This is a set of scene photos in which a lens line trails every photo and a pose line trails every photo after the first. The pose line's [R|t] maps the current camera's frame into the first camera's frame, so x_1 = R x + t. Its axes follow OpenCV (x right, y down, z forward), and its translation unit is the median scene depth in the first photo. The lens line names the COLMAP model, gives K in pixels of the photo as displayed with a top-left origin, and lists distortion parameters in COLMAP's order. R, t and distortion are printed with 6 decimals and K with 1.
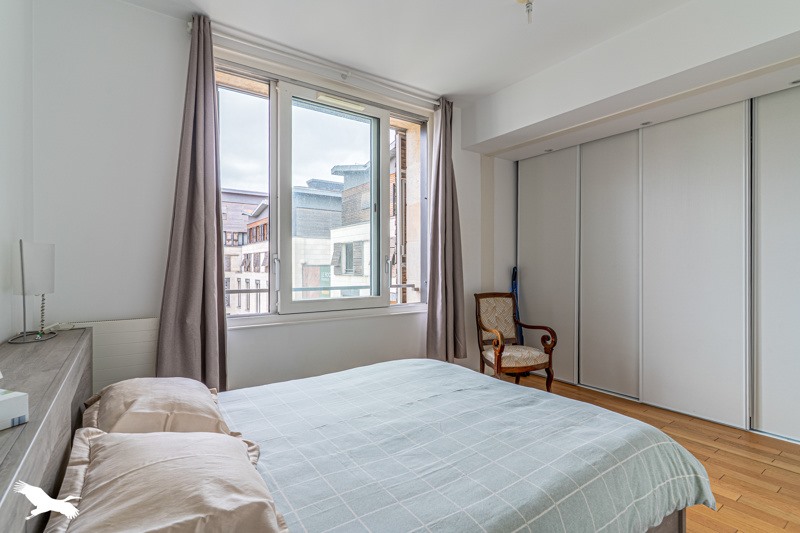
lens RADIAL K [[388.0, 0, 398.5], [0, 388.0, 268.3], [0, 0, 1]] dist [0.000501, -0.000008]
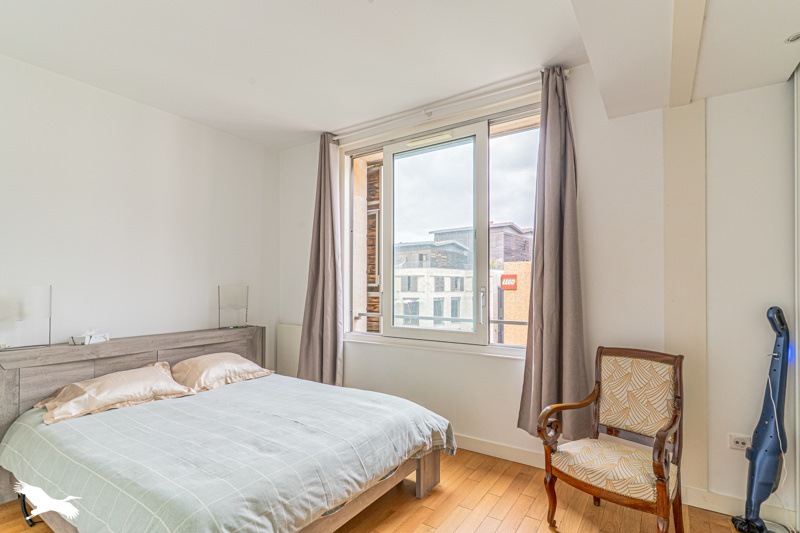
lens RADIAL K [[386.1, 0, 397.4], [0, 386.1, 281.3], [0, 0, 1]] dist [0.000764, -0.000380]
pose [[0.354455, -0.006797, -0.935048, 0.793928], [-0.002290, 0.999964, -0.008137, -0.040217], [0.935070, 0.005026, 0.354427, 0.561691]]
